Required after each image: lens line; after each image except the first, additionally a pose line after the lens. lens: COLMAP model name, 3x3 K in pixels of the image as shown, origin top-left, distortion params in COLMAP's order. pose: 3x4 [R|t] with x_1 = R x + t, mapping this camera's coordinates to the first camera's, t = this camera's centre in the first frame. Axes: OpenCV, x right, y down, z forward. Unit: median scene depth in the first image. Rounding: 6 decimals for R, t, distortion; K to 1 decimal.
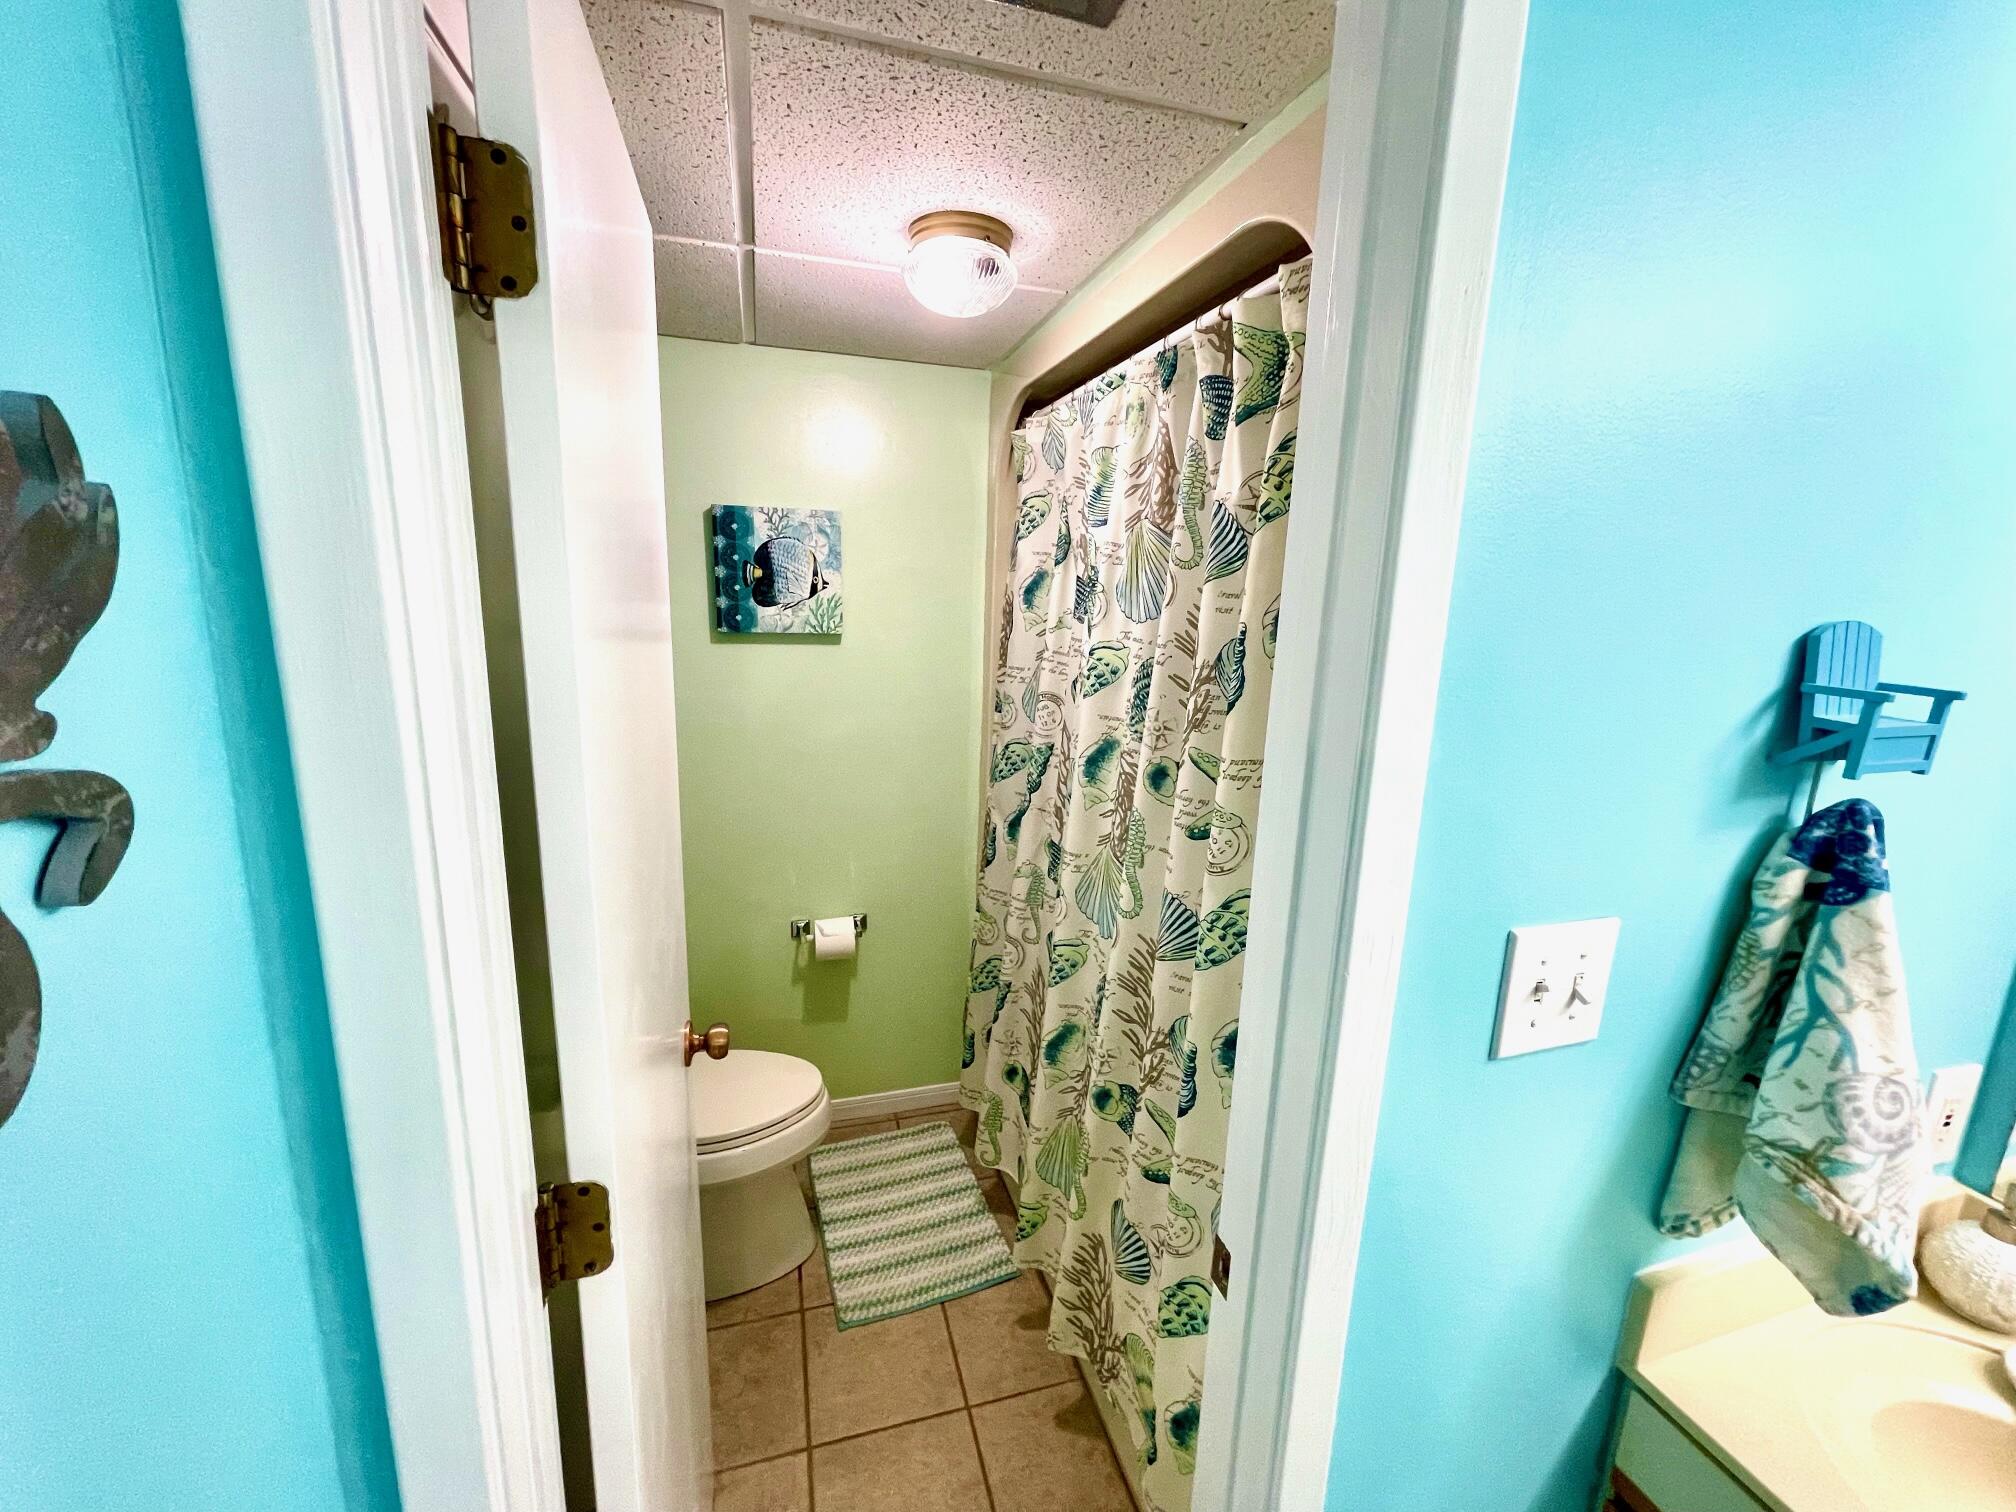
lens RADIAL K [[809.8, 0, 1008.0], [0, 809.8, 756.0], [0, 0, 1]] dist [-0.001311, -0.000129]
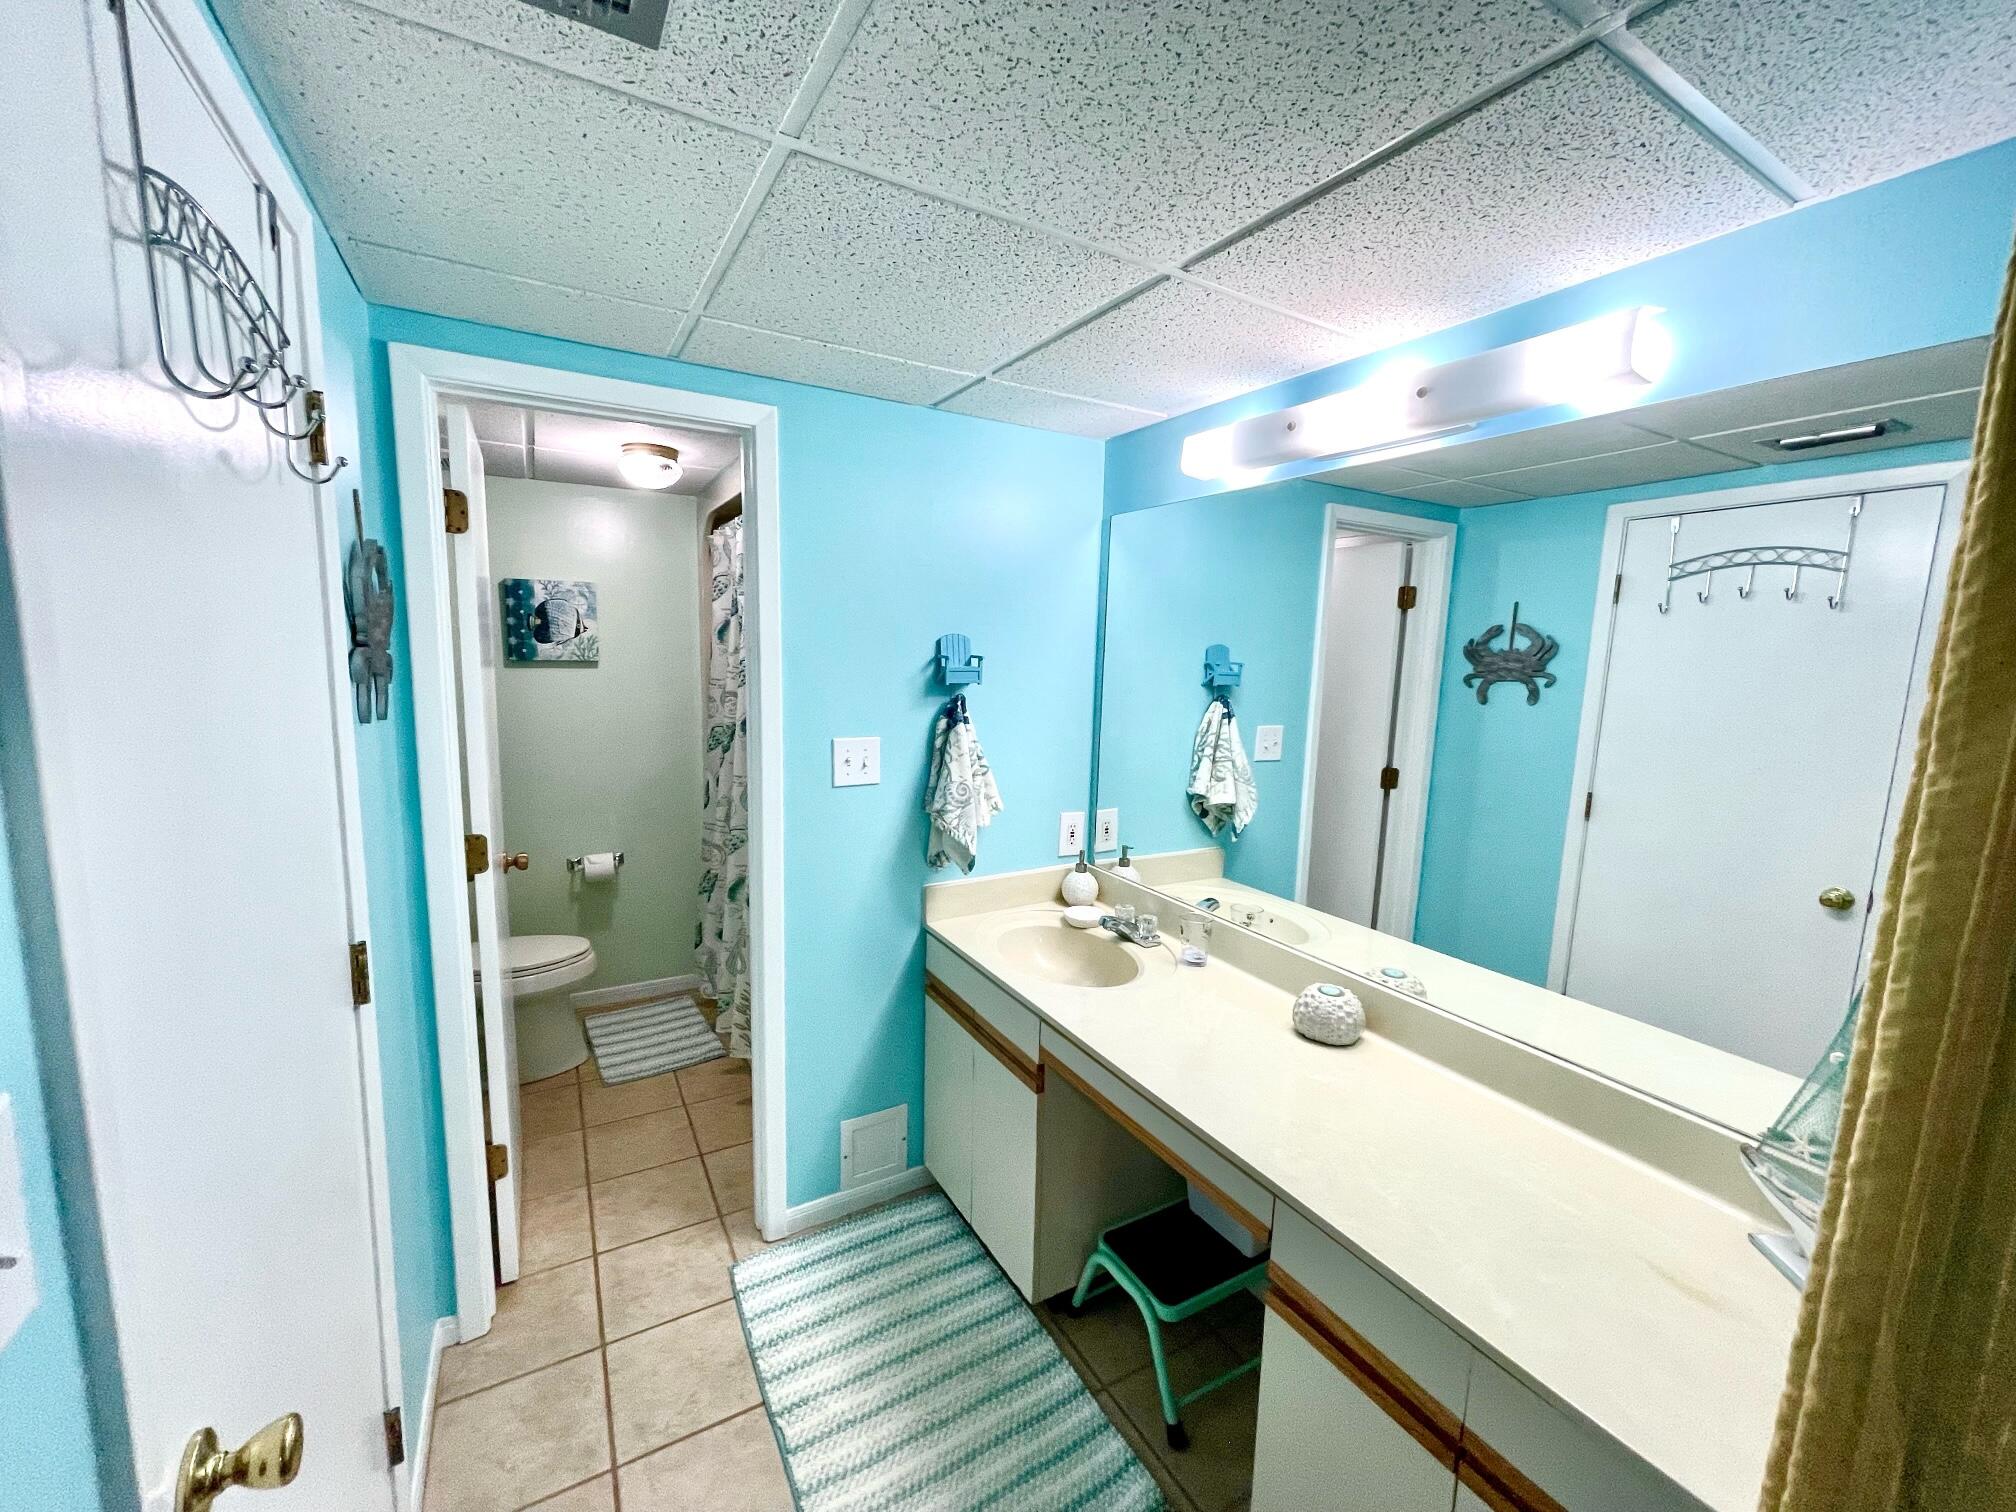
lens RADIAL K [[809.8, 0, 1008.0], [0, 809.8, 756.0], [0, 0, 1]] dist [-0.001311, -0.000129]
pose [[0.972179, -0.039400, 0.230902, 0.199556], [0.054255, 0.996821, -0.058343, 0.170652], [-0.227869, 0.069248, 0.971226, -0.696373]]
